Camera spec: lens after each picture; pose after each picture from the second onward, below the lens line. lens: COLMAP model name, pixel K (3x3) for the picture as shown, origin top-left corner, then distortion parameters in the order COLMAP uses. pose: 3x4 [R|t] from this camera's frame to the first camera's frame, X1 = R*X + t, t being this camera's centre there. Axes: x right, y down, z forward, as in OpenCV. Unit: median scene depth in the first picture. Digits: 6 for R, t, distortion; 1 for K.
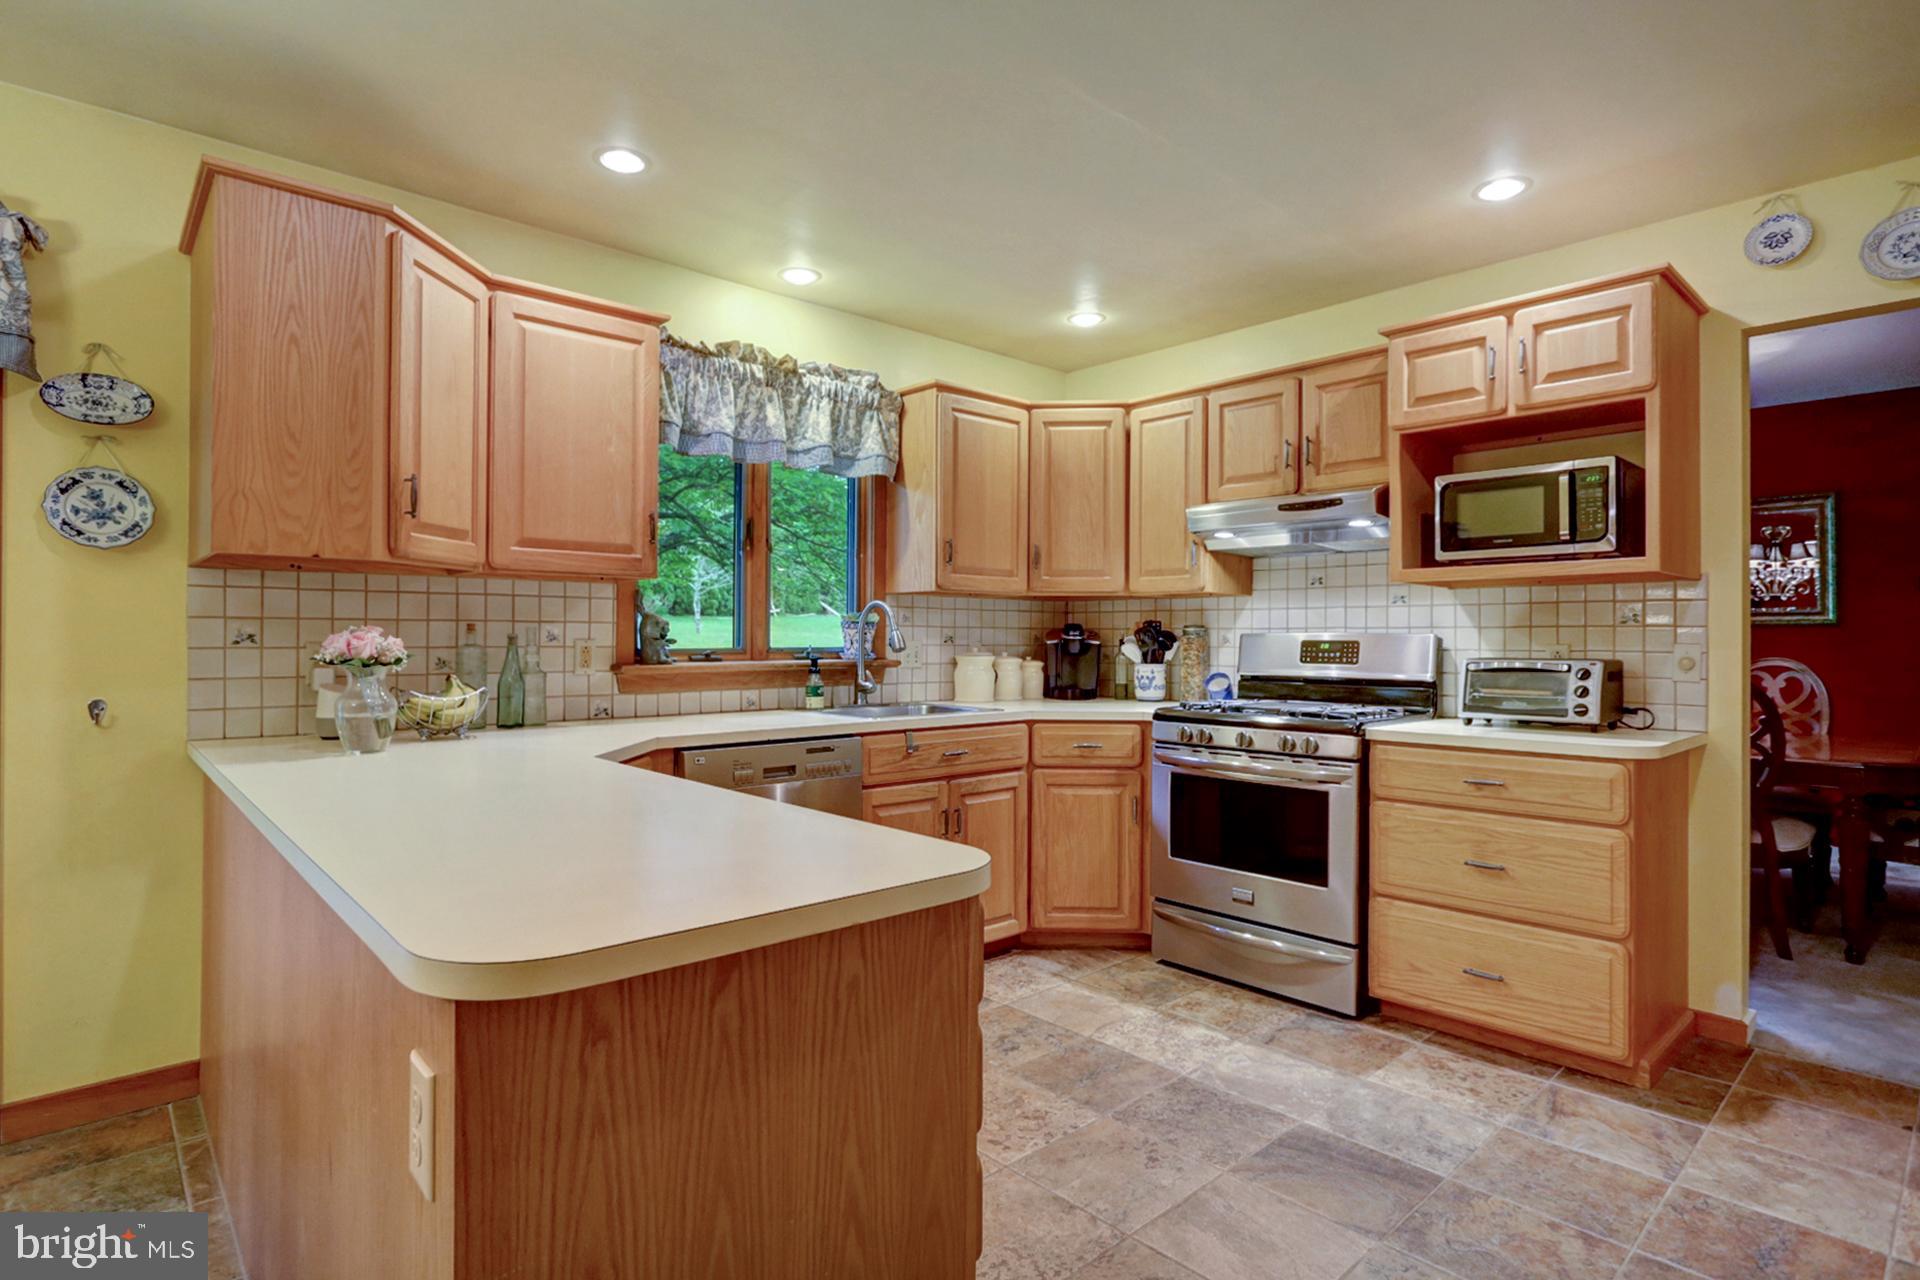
lens RADIAL K [[981.5, 0, 967.9], [0, 981.5, 626.7], [0, 0, 1]] dist [-0.025257, 0.003586]
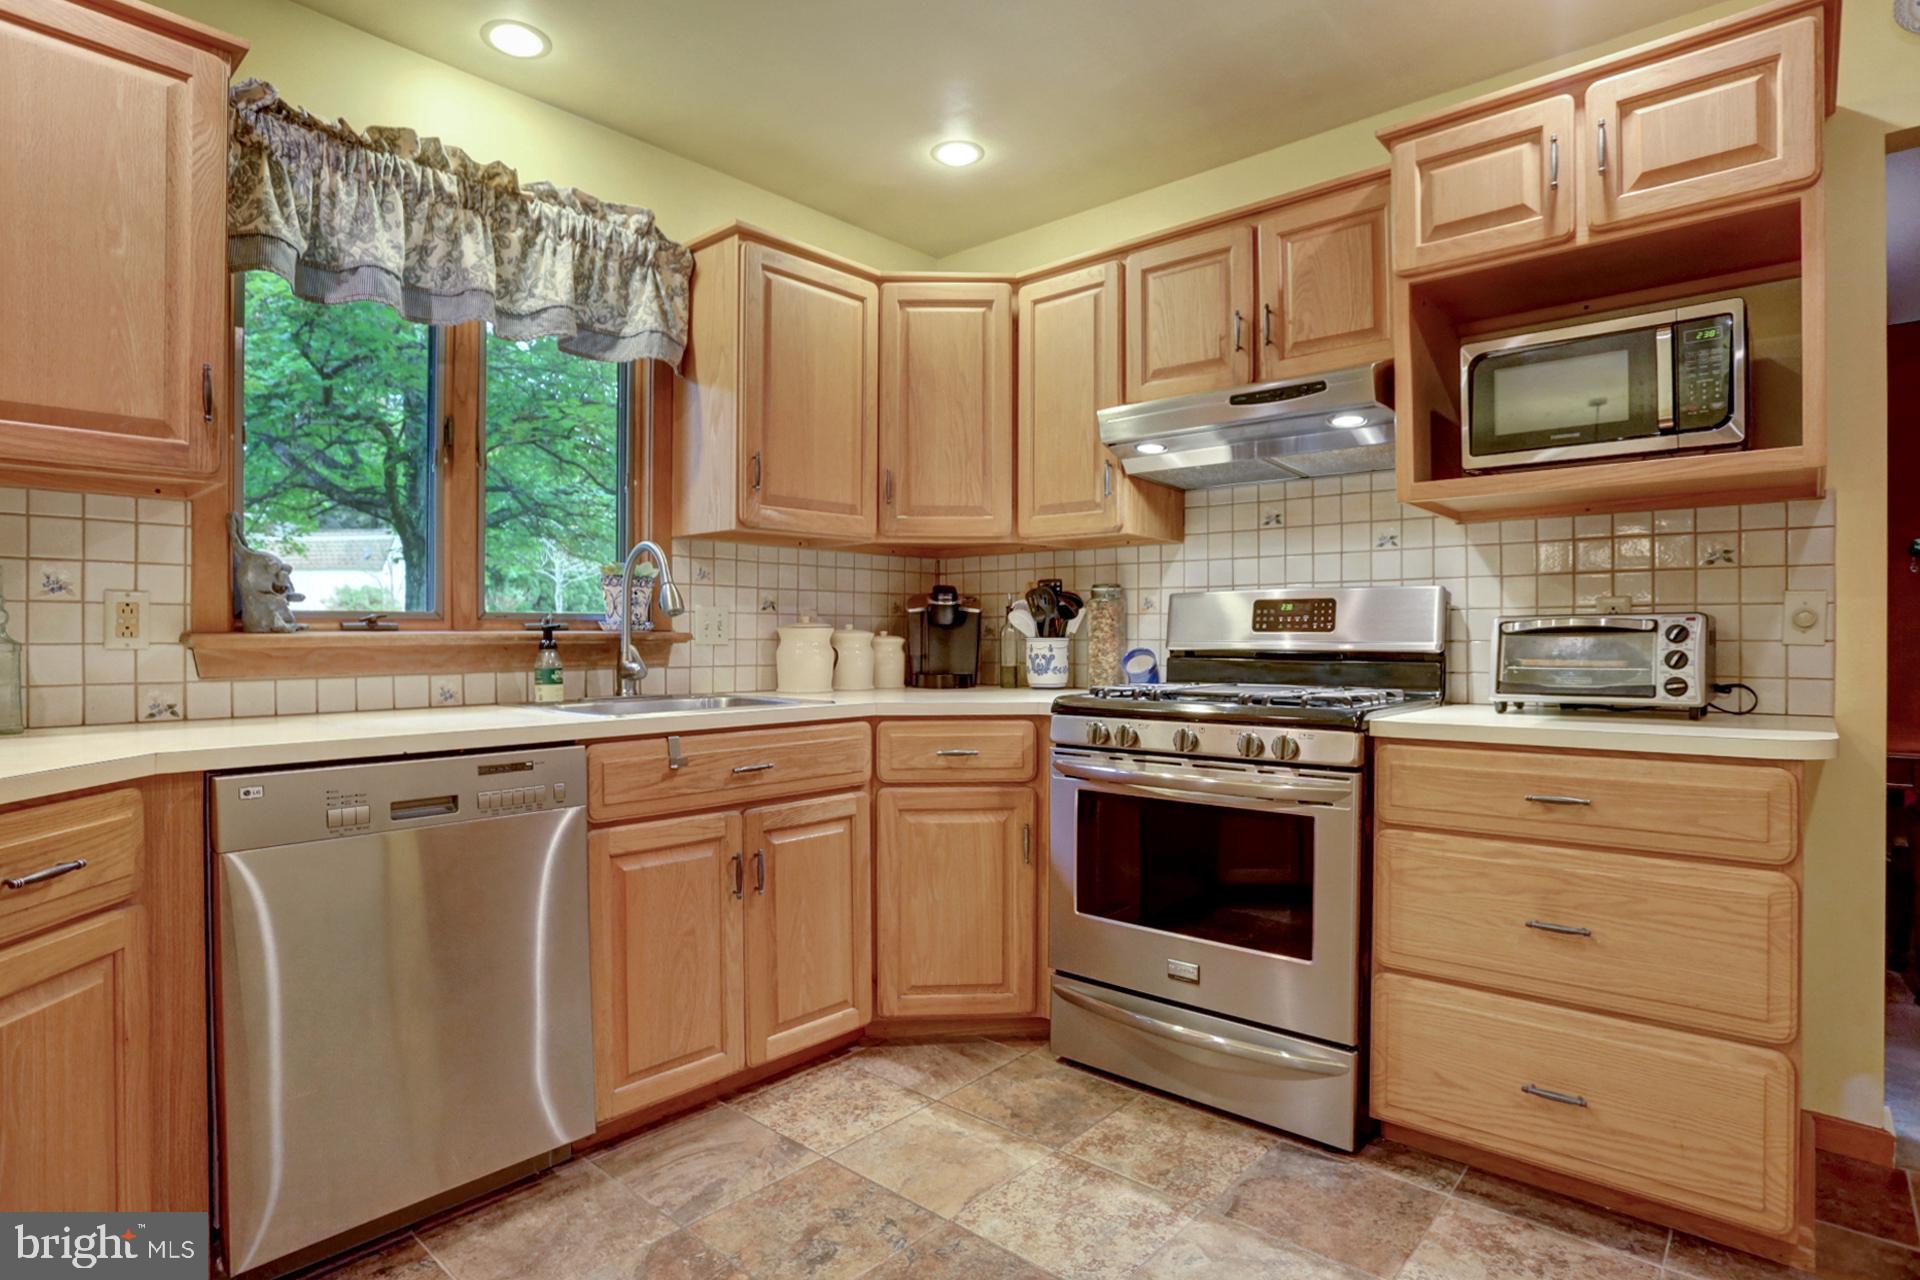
lens RADIAL K [[981.5, 0, 984.4], [0, 981.5, 622.9], [0, 0, 1]] dist [-0.025257, 0.003586]
pose [[0.993155, -0.003618, 0.116745, 0.067184], [0.004132, 0.999983, -0.004162, 0.037578], [-0.116727, 0.004616, 0.993153, 0.346146]]
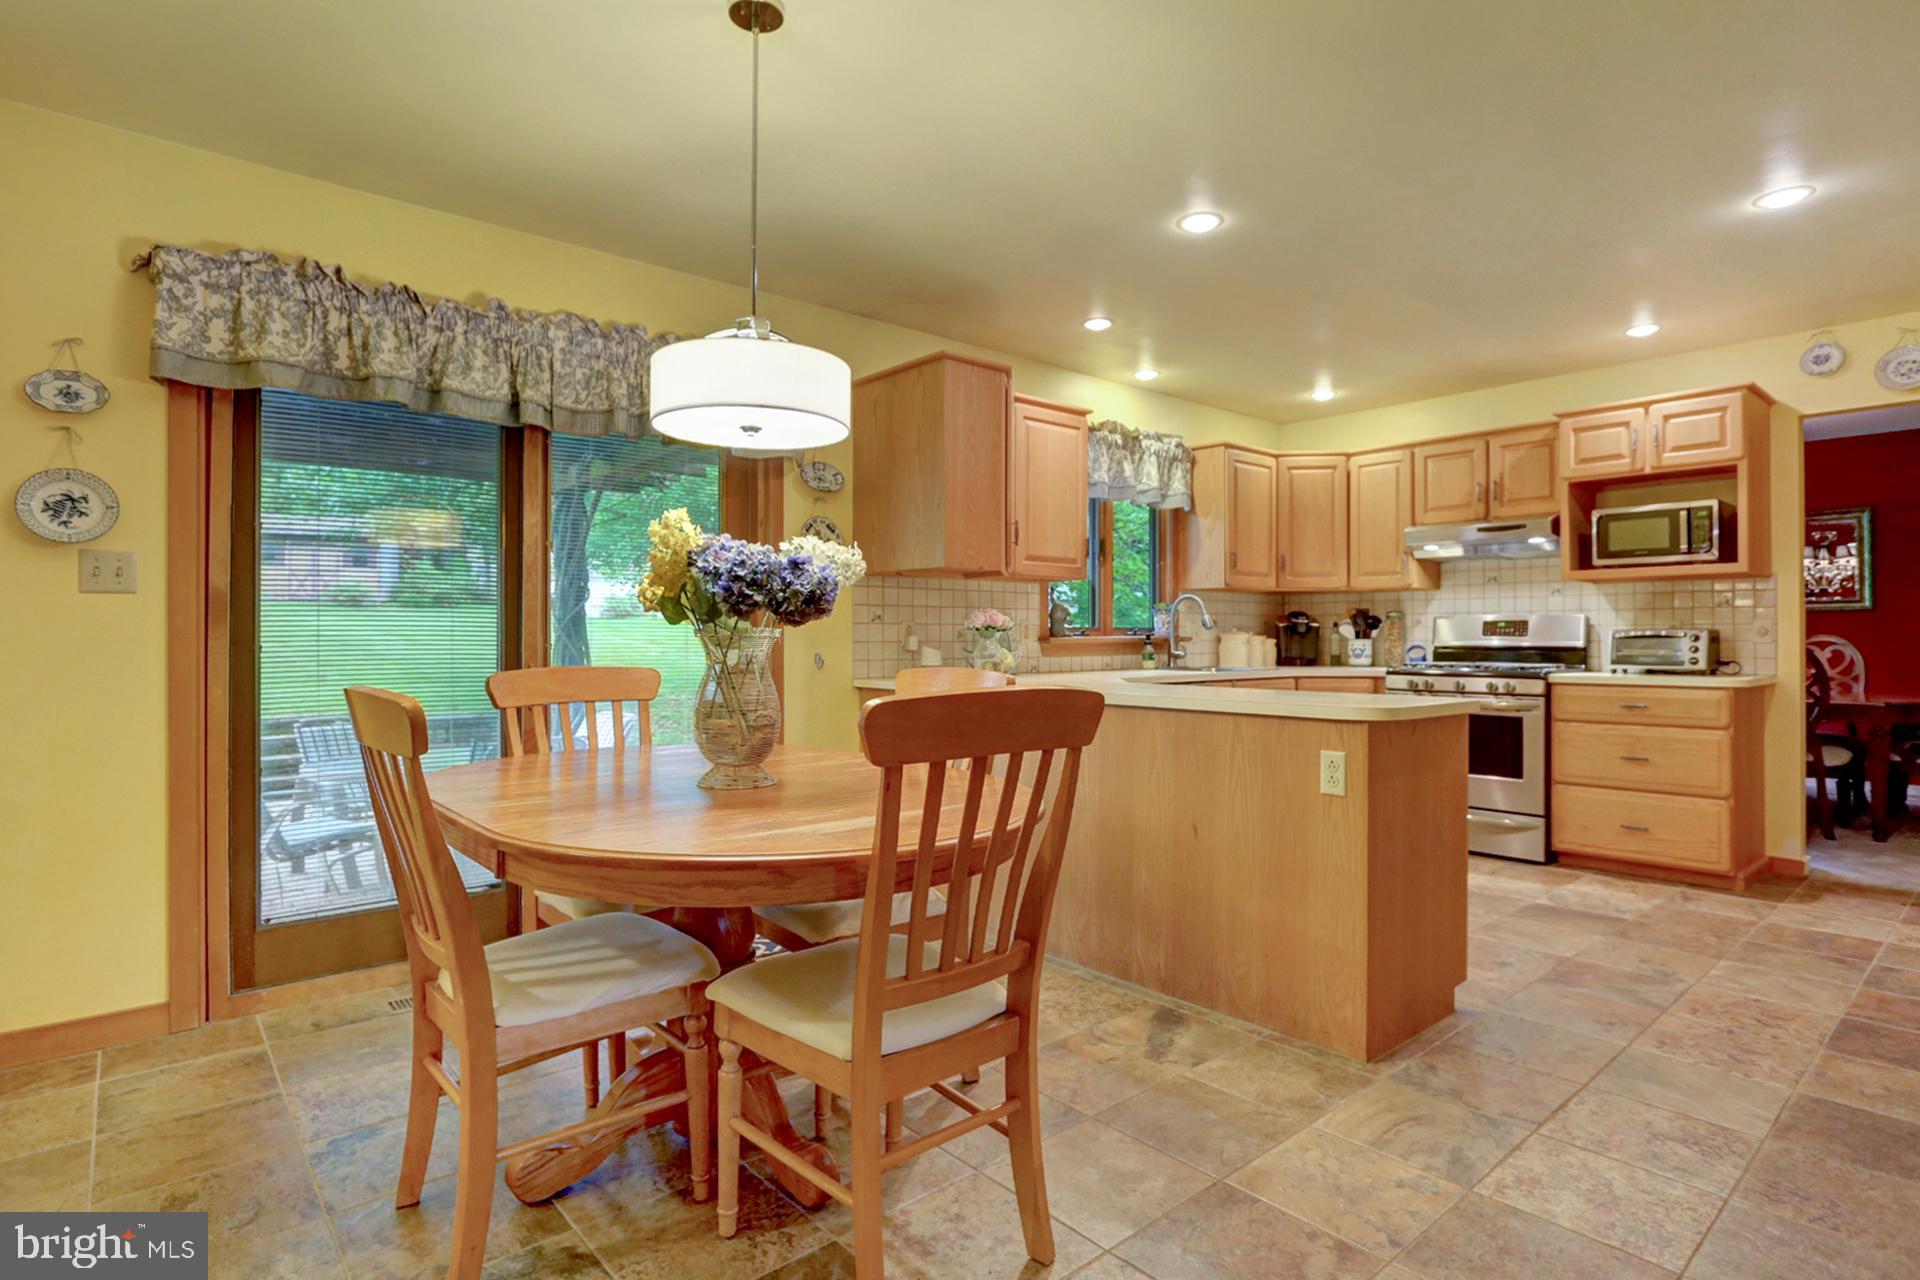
lens RADIAL K [[981.5, 0, 962.5], [0, 981.5, 627.2], [0, 0, 1]] dist [-0.025257, 0.003586]
pose [[0.999366, -0.005294, -0.035222, -0.427179], [0.005320, 0.999986, 0.000631, 0.021511], [0.035218, -0.000818, 0.999379, -0.521223]]
